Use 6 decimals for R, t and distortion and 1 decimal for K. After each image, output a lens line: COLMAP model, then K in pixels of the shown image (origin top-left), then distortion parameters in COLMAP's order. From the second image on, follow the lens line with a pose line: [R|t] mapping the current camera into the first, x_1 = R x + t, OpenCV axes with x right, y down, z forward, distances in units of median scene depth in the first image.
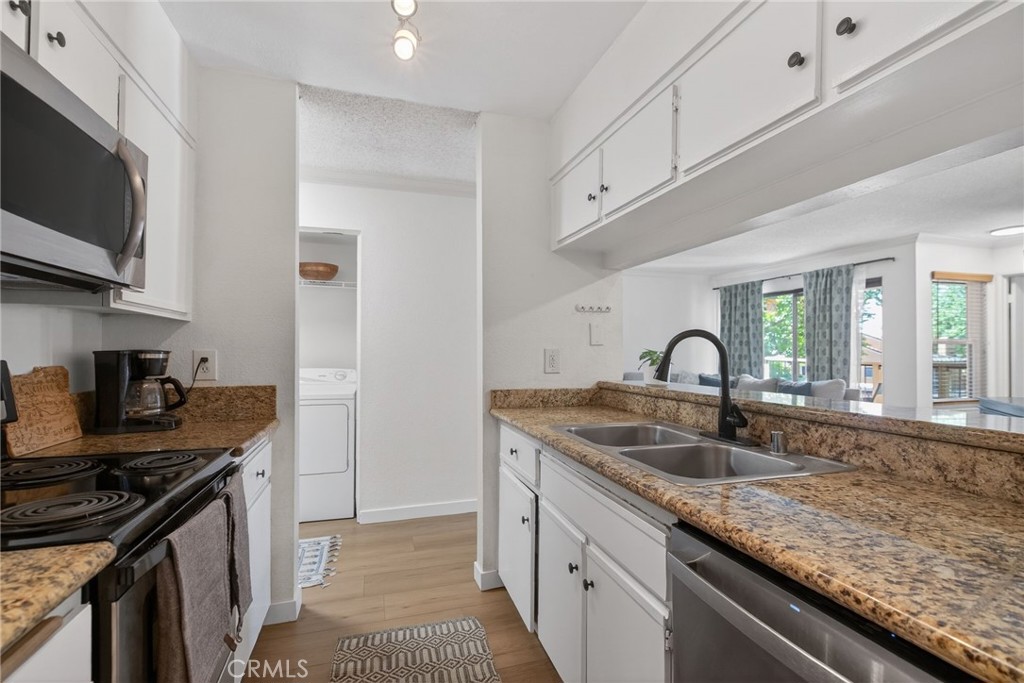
lens RADIAL K [[461.1, 0, 512.0], [0, 461.1, 344.3], [0, 0, 1]] dist [-0.003350, -0.000360]
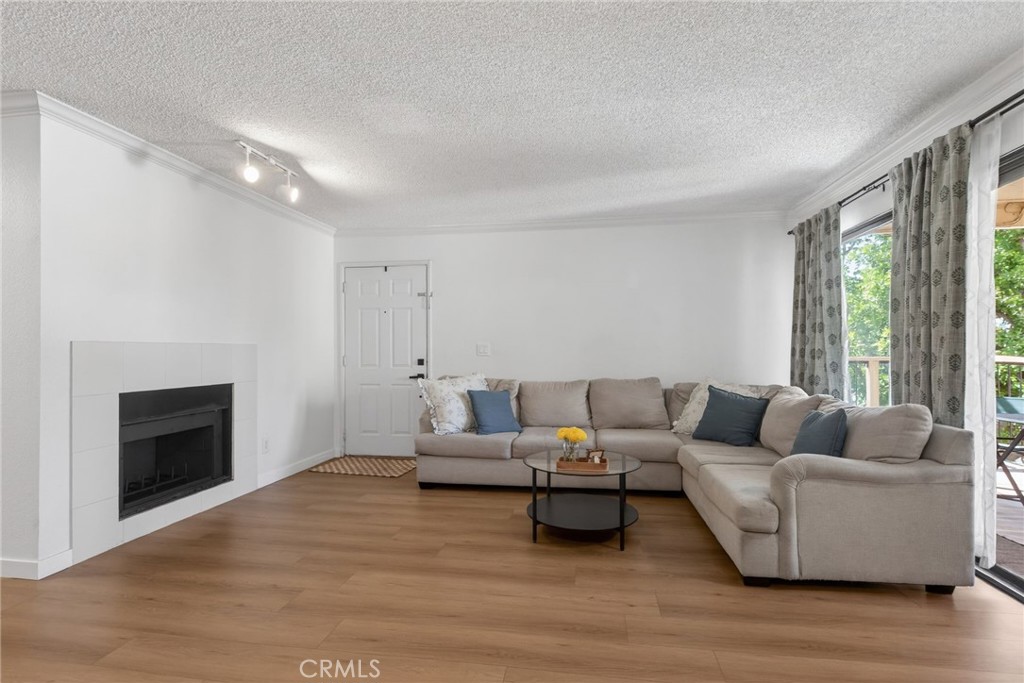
lens RADIAL K [[506.2, 0, 512.1], [0, 506.2, 348.6], [0, 0, 1]] dist [-0.002307, 0.000053]
pose [[0.898562, -0.002299, -0.438841, 0.546761], [0.005064, 0.999974, 0.005130, 0.020046], [0.438818, -0.006832, 0.898550, 0.399809]]
